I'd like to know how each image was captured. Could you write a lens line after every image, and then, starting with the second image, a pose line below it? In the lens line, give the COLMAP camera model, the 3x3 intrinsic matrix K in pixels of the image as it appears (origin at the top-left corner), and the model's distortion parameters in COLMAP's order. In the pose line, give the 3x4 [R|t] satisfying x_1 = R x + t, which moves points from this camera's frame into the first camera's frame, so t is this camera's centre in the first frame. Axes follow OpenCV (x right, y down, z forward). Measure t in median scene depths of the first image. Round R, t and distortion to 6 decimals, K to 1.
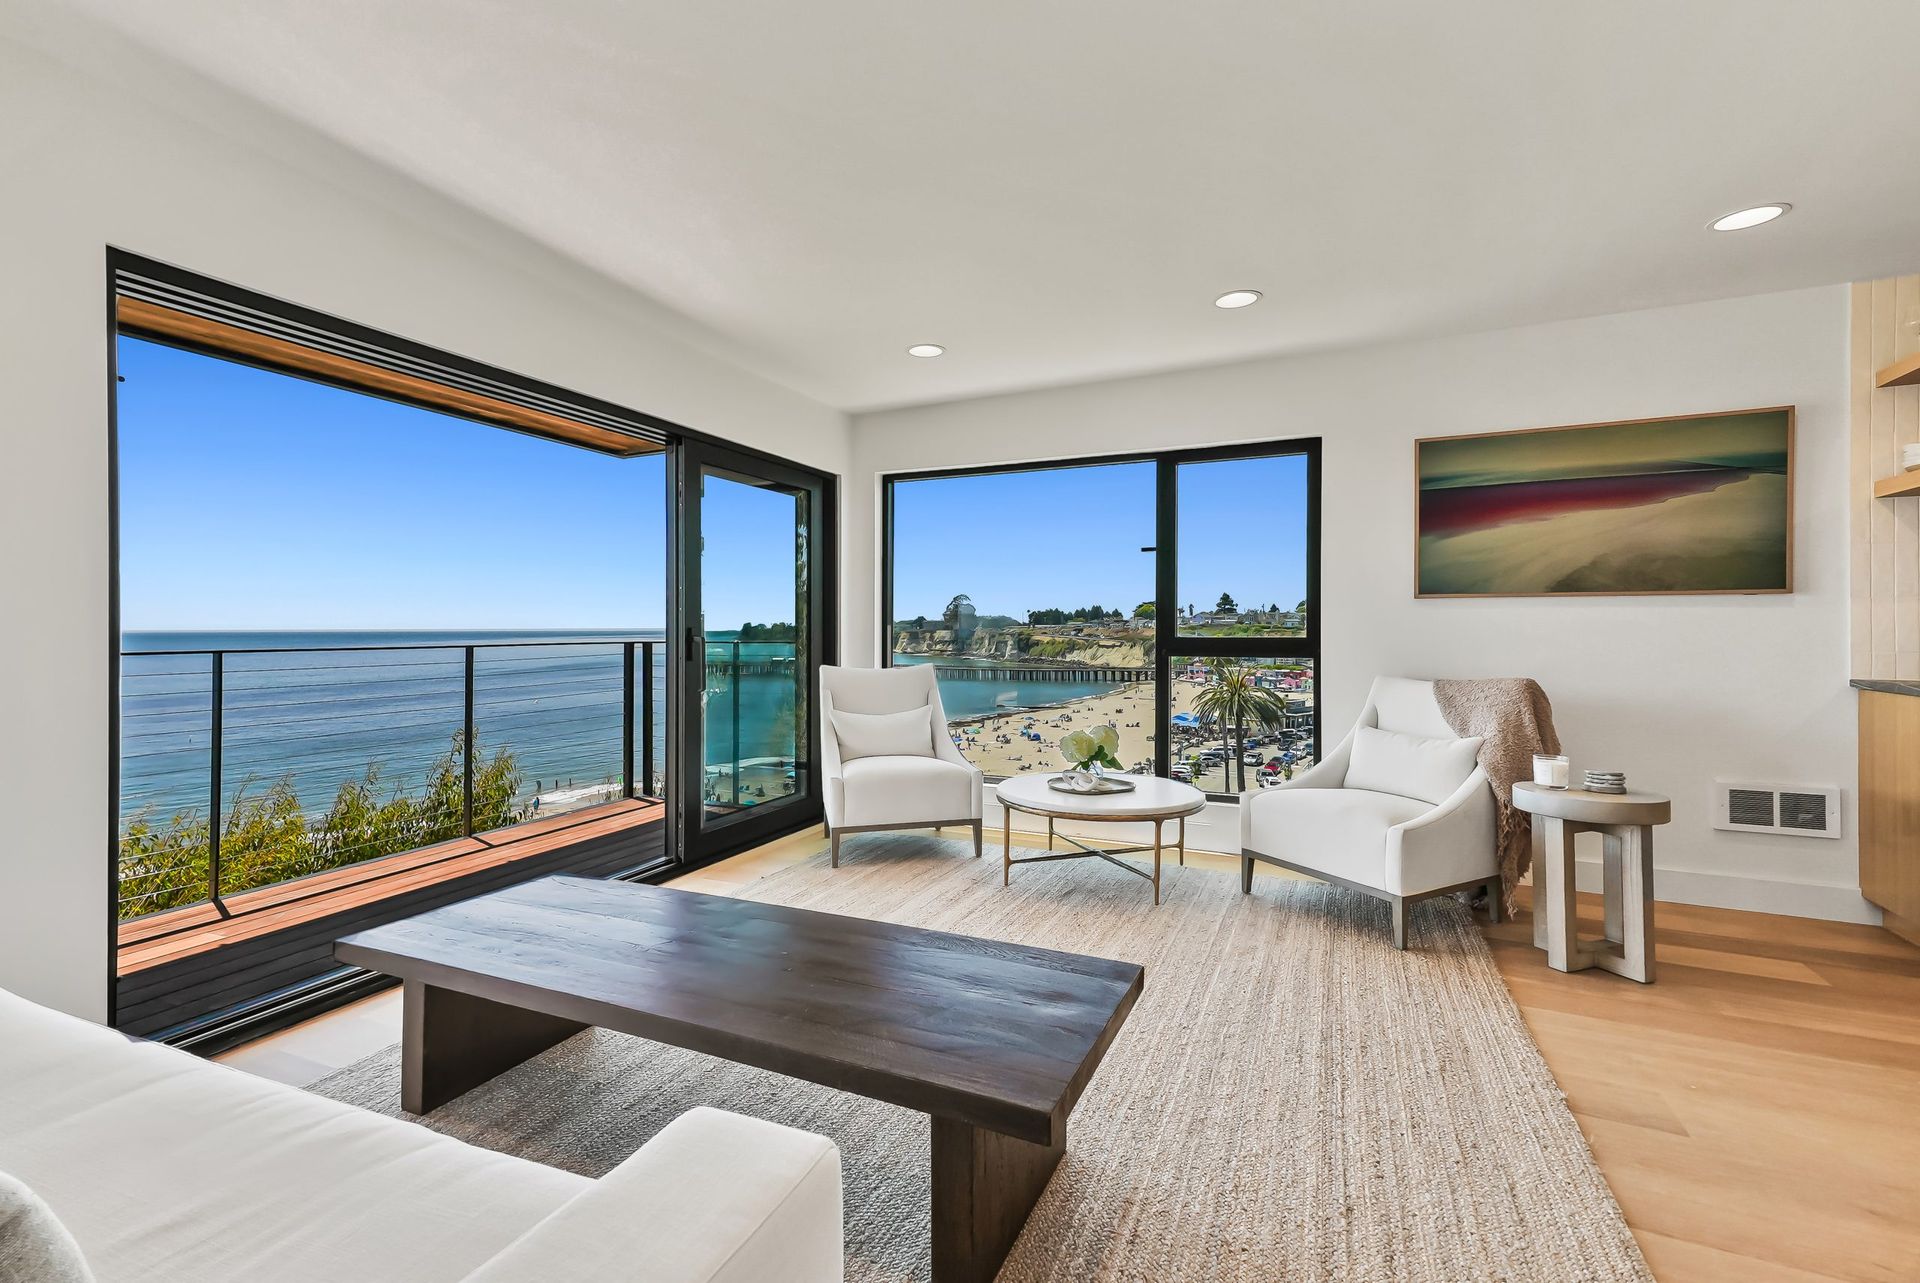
lens RADIAL K [[857.1, 0, 952.3], [0, 857.1, 637.7], [0, 0, 1]] dist [-0.007992, 0.001011]
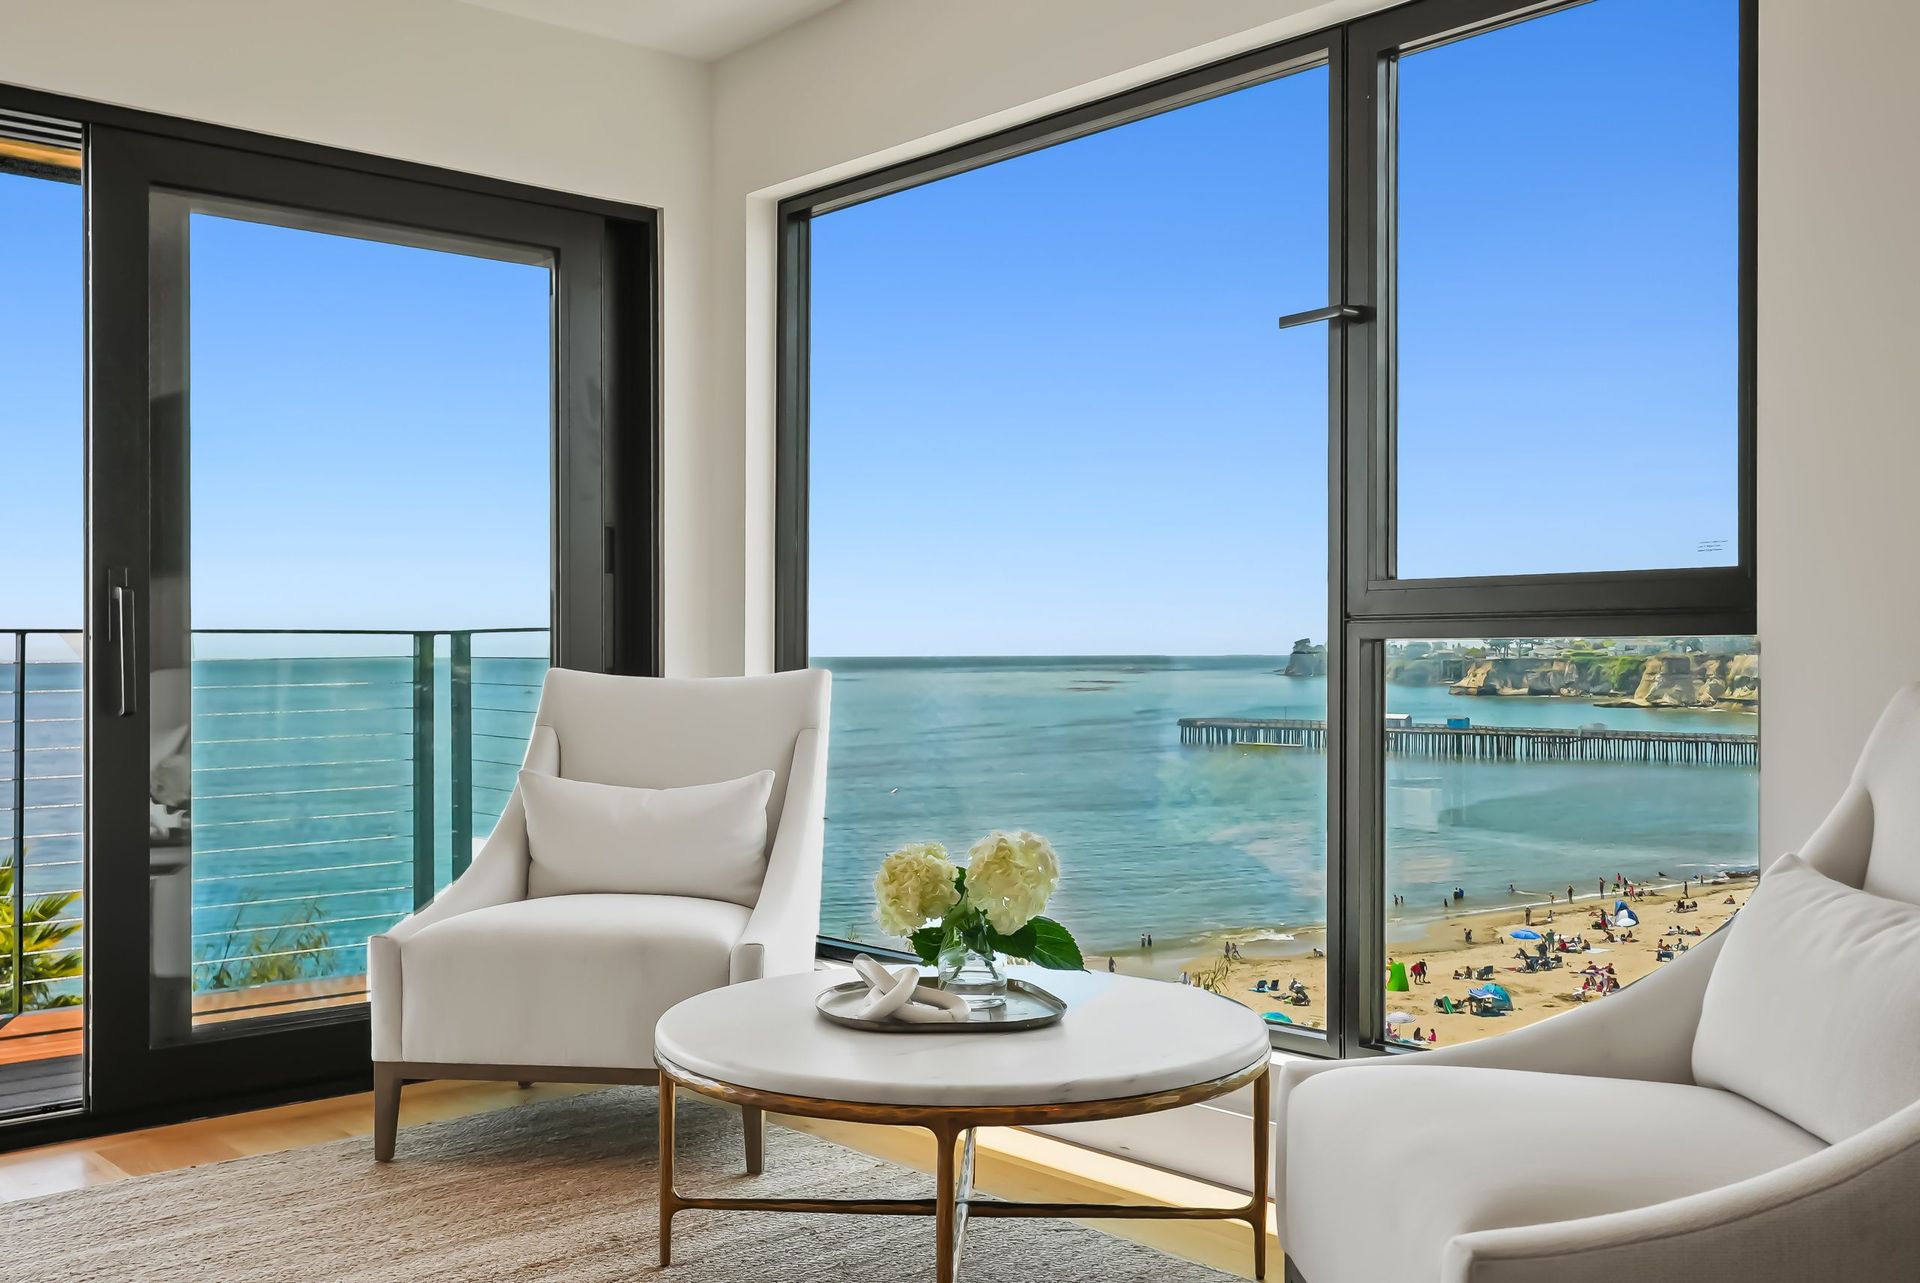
lens RADIAL K [[1821.8, 0, 960.0], [0, 1821.8, 641.5], [0, 0, 1]] dist [-0.003322, 0.006046]
pose [[0.911434, -0.004494, -0.411422, 0.398779], [-0.002211, 0.999872, -0.015819, 0.034975], [0.411441, 0.015327, 0.911308, 0.296745]]
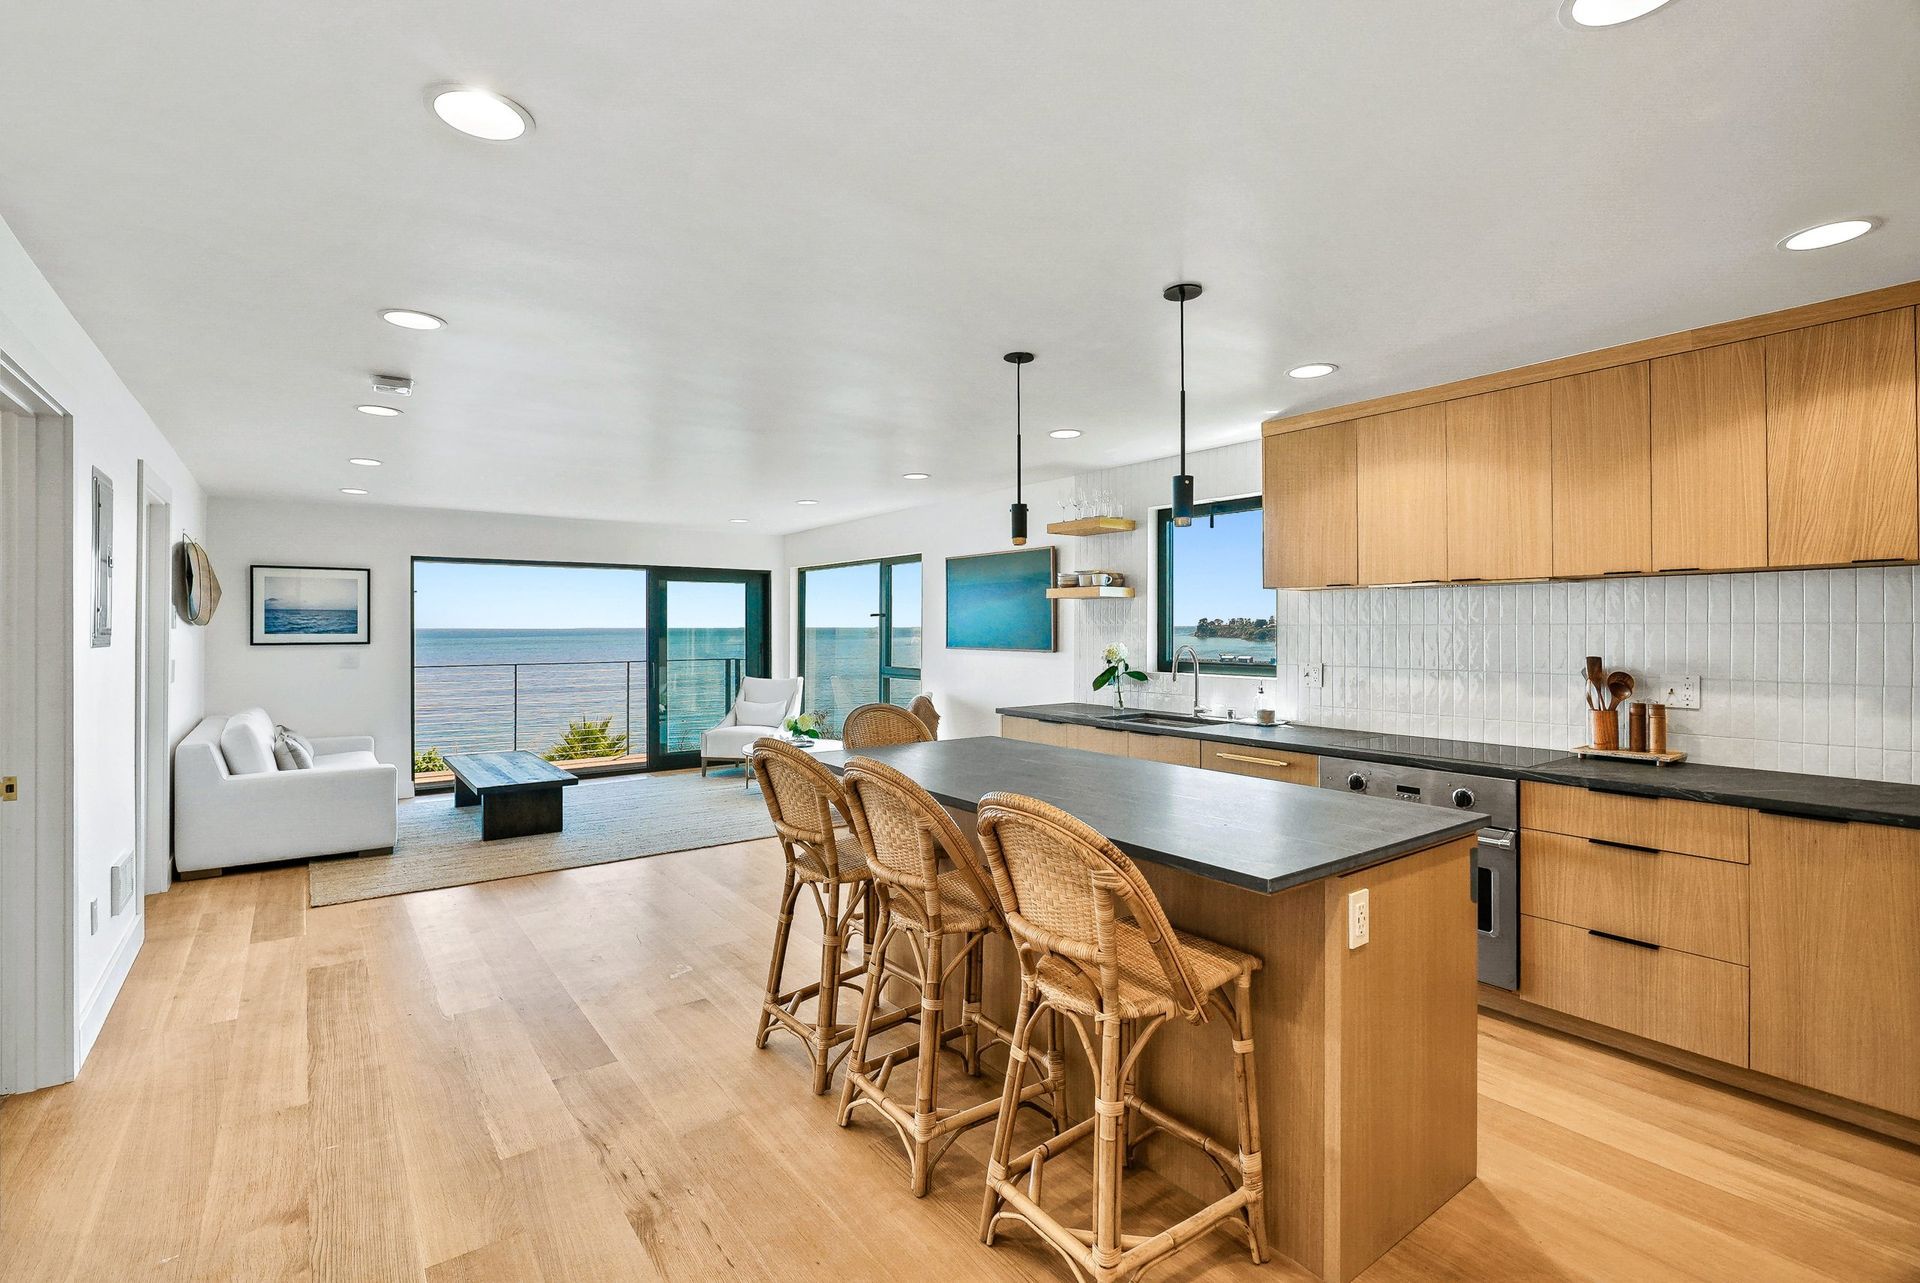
lens RADIAL K [[874.3, 0, 952.8], [0, 874.3, 632.1], [0, 0, 1]] dist [-0.006268, 0.000713]
pose [[0.870082, 0.006451, -0.492865, 1.243960], [-0.007140, 0.999974, 0.000483, -0.072416], [0.492856, 0.003099, 0.870105, -0.466729]]
